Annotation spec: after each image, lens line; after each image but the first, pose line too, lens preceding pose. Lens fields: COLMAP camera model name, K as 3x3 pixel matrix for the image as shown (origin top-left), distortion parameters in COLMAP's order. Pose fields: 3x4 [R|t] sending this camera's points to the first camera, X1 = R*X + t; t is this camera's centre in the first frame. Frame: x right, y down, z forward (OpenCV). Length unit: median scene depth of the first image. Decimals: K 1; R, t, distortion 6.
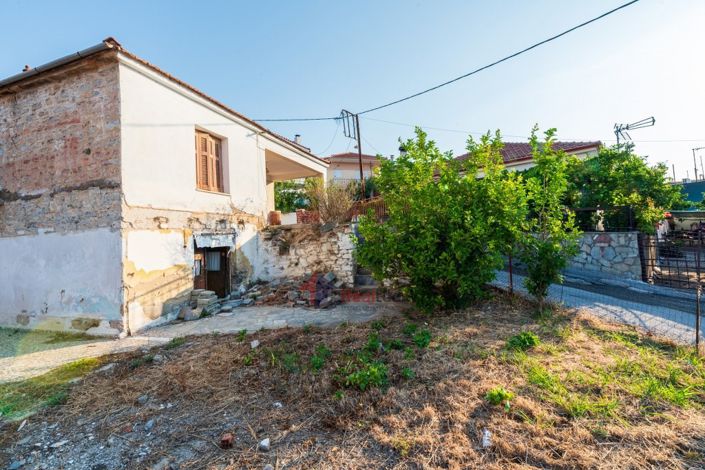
lens RADIAL K [[296.9, 0, 348.8], [0, 296.9, 224.9], [0, 0, 1]] dist [-0.000858, -0.000147]
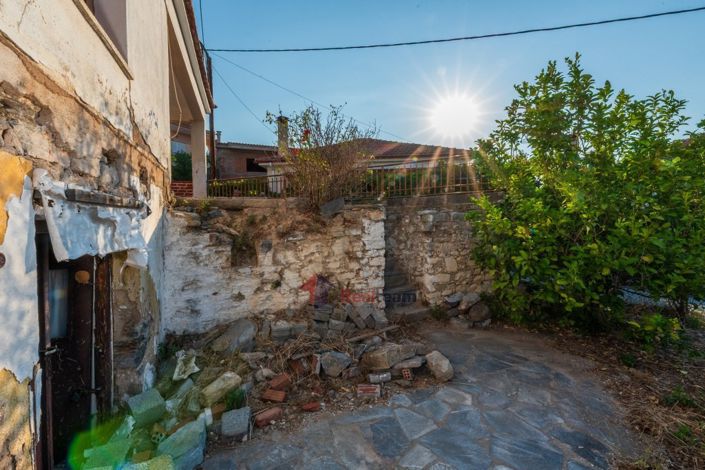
lens RADIAL K [[295.3, 0, 350.8], [0, 295.3, 226.9], [0, 0, 1]] dist [-0.000807, -0.000138]
pose [[0.772355, 0.023718, 0.634748, -0.536221], [-0.036762, 0.999297, 0.007392, 0.051283], [-0.634126, -0.029044, 0.772684, 0.817427]]
